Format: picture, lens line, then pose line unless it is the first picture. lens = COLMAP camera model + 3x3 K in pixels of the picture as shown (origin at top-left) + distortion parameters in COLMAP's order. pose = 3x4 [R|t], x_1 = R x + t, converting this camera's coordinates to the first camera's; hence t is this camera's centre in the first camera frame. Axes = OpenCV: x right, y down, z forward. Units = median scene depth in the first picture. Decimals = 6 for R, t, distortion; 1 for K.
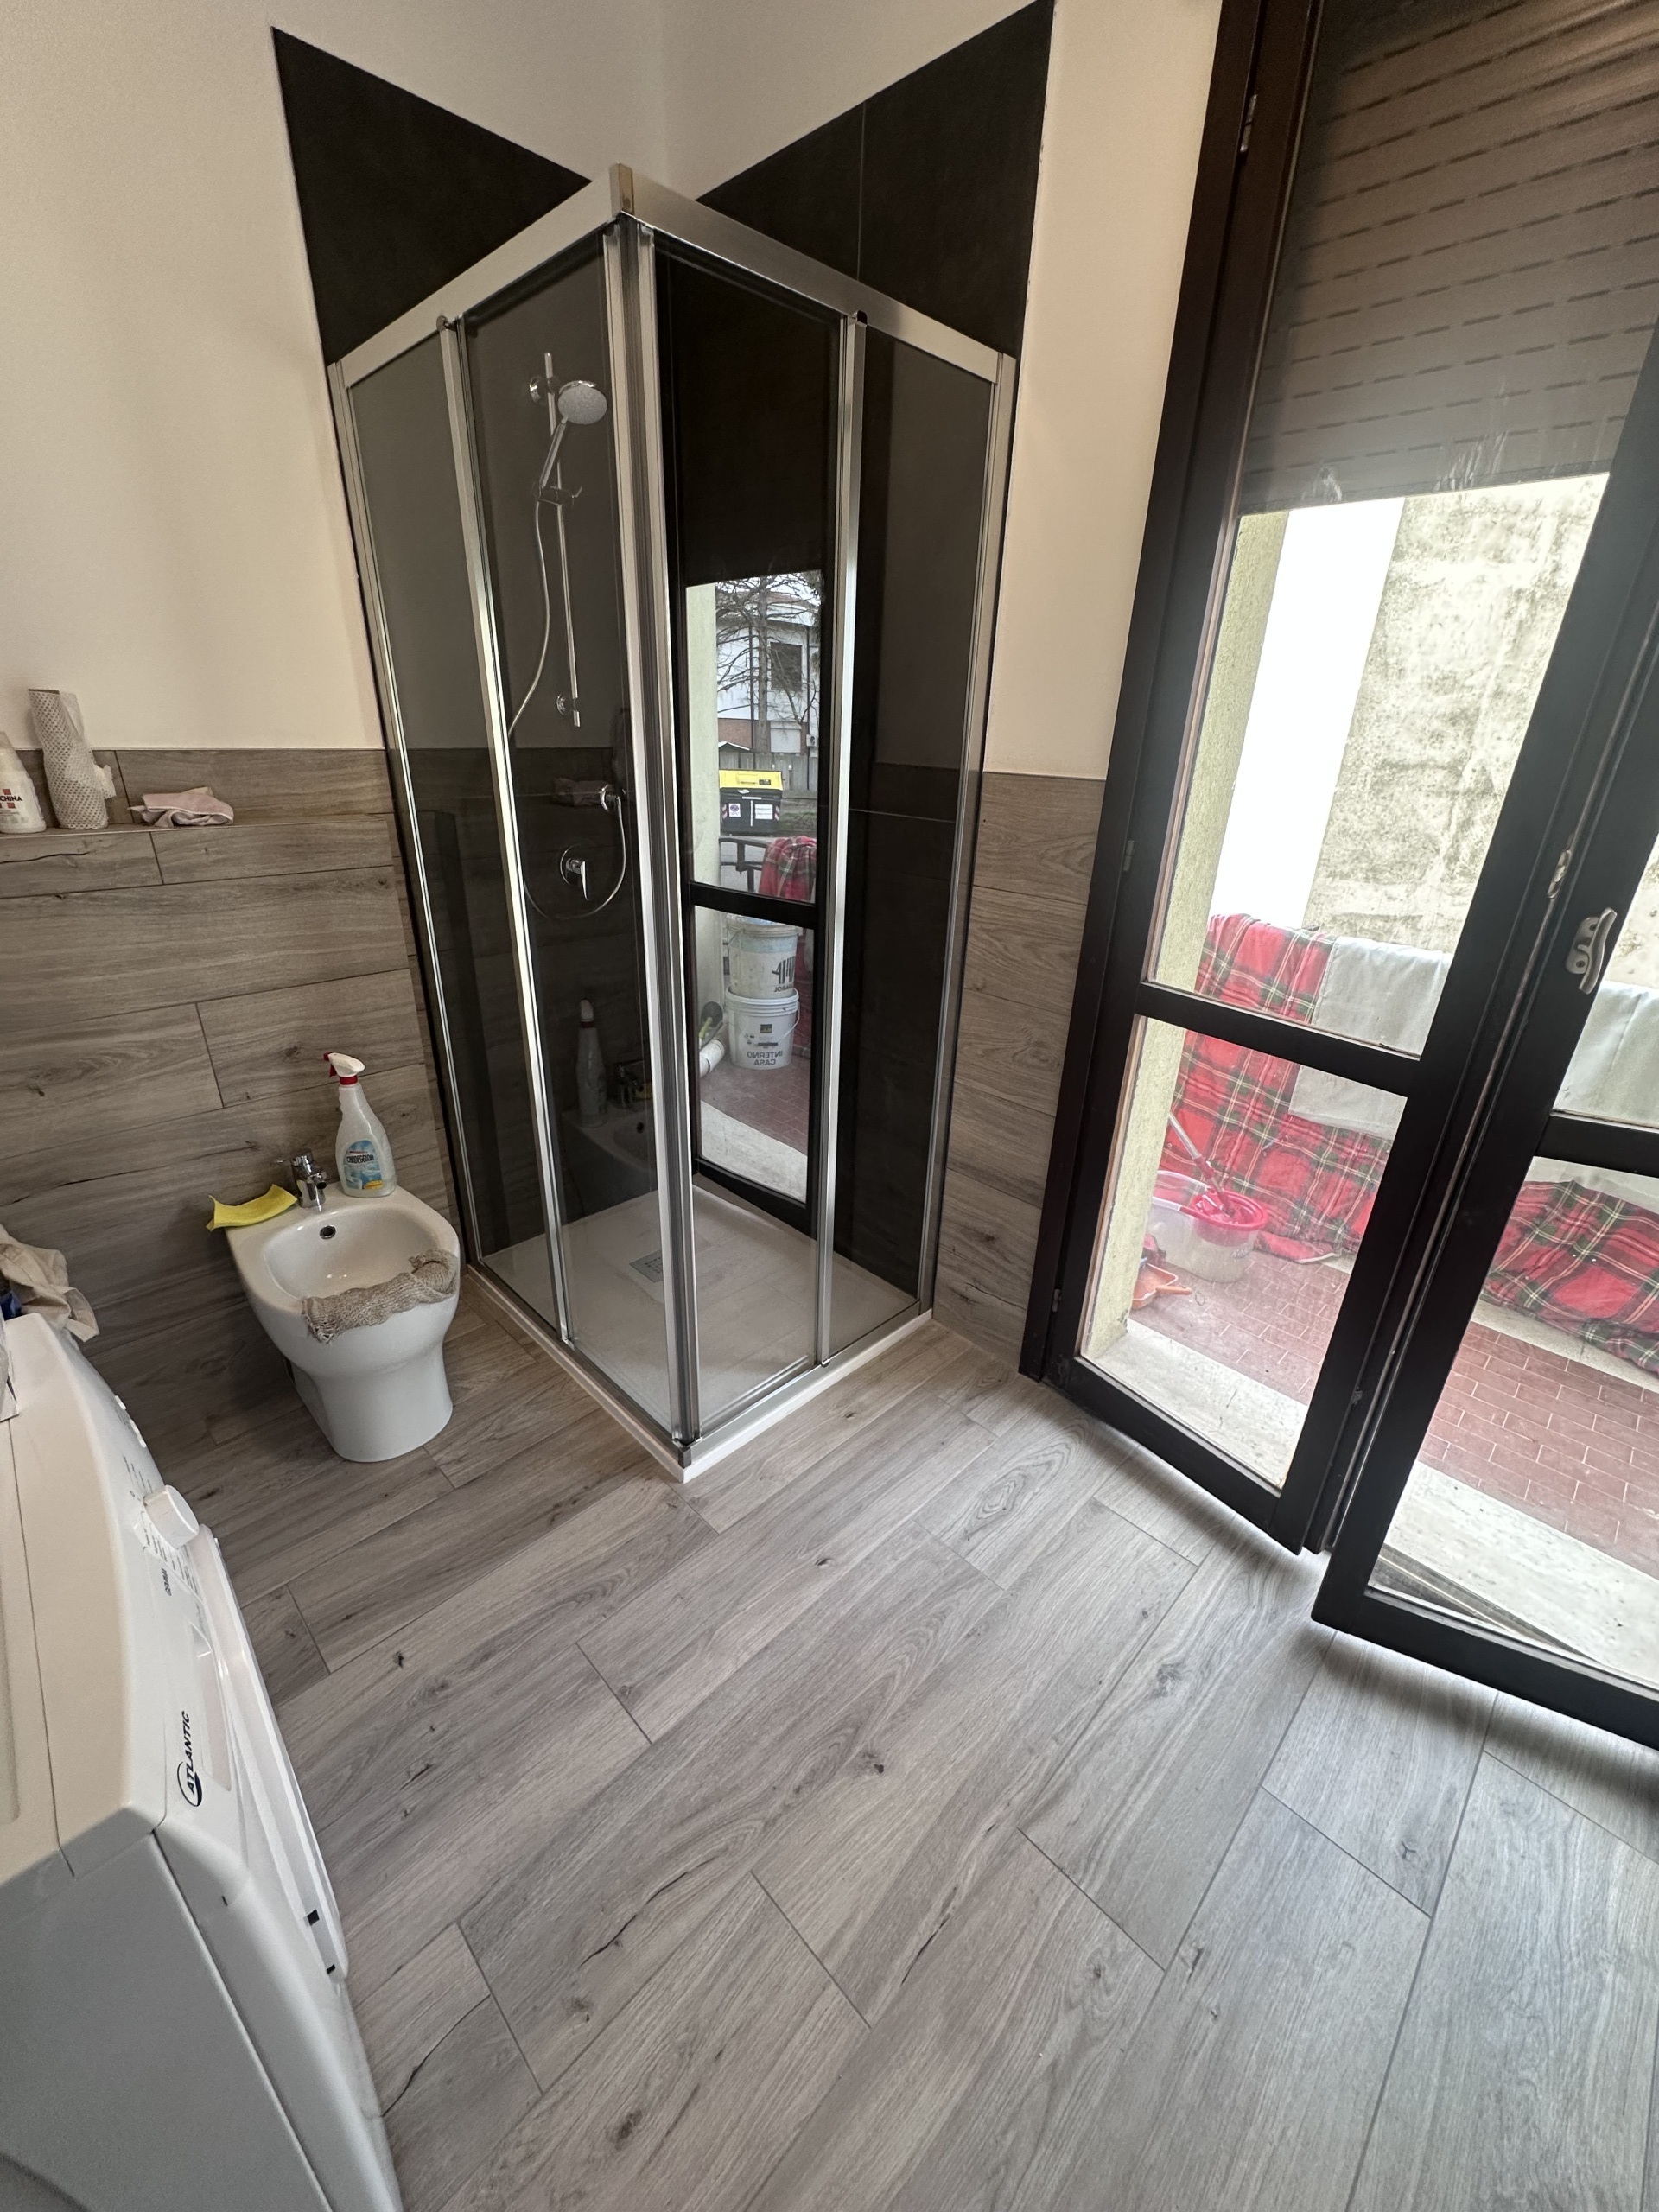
lens RADIAL K [[879.4, 0, 824.1], [0, 879.4, 1104.1], [0, 0, 1]] dist [0.000021, 0.000060]
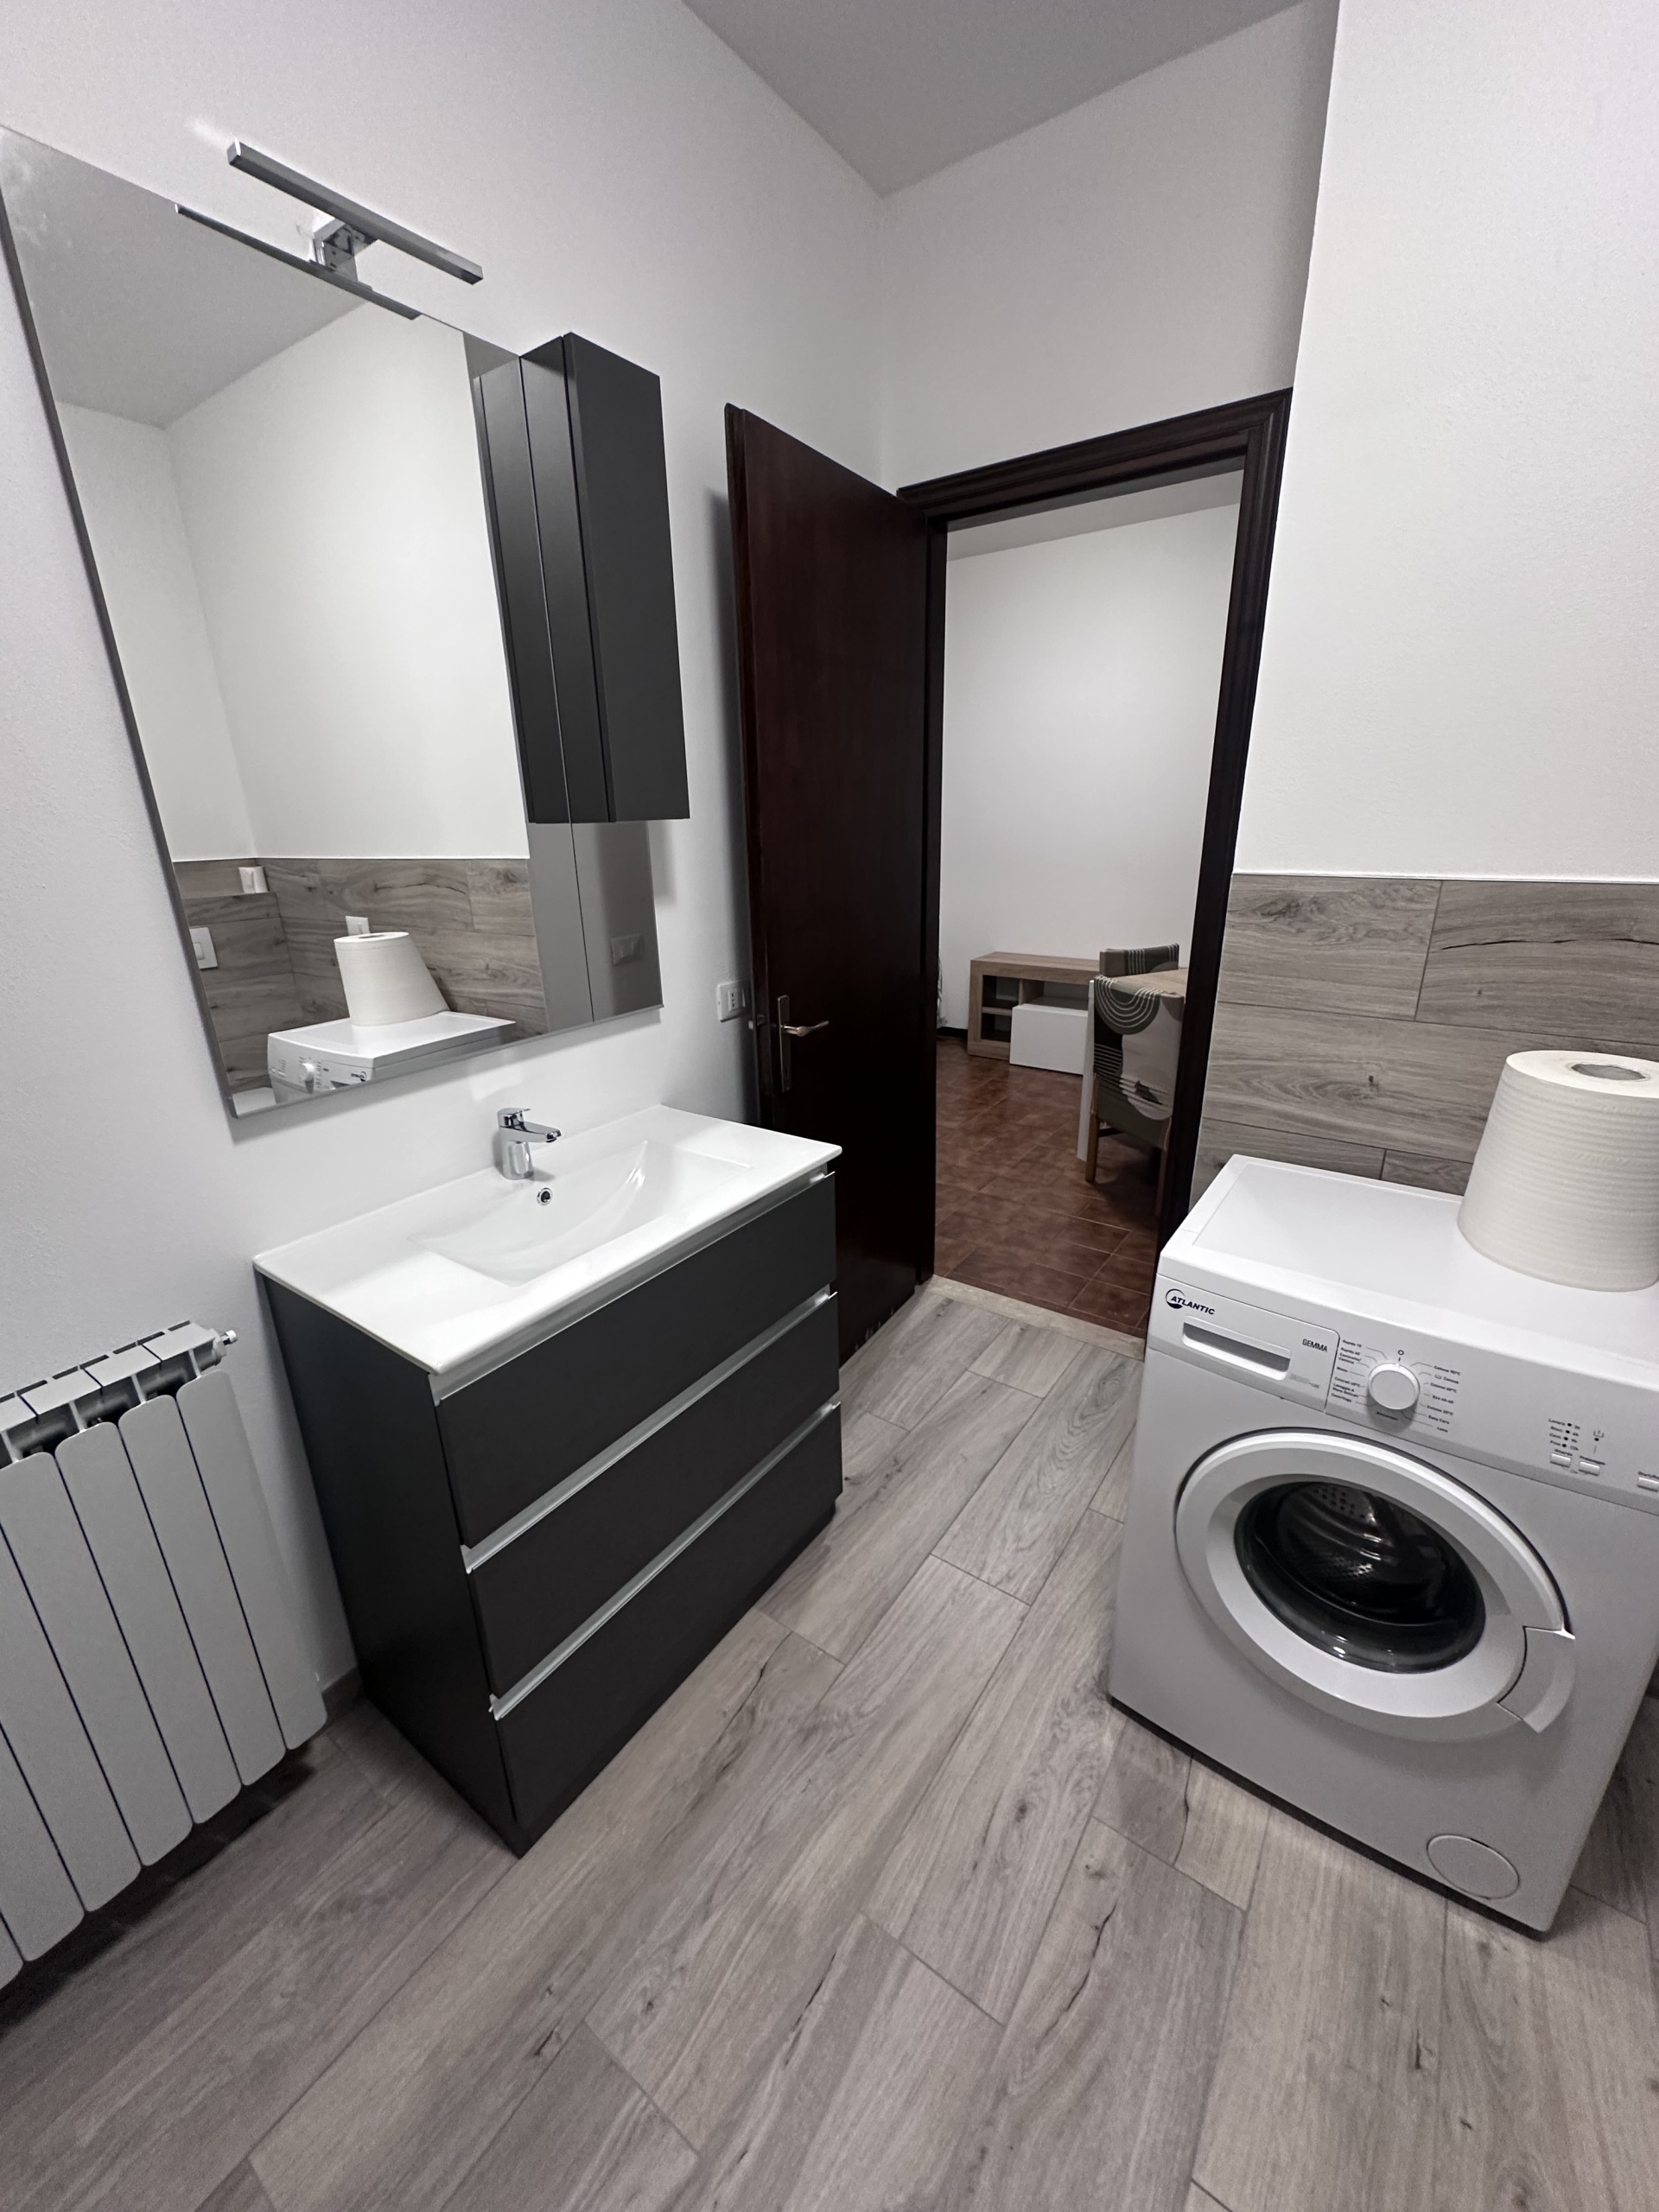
lens RADIAL K [[879.4, 0, 827.7], [0, 879.4, 1102.9], [0, 0, 1]] dist [0.000021, 0.000060]
pose [[-0.985727, 0.044054, -0.162483, 0.191518], [-0.076219, 0.743787, 0.664057, -0.427911], [0.150108, 0.666963, -0.729814, 0.912973]]
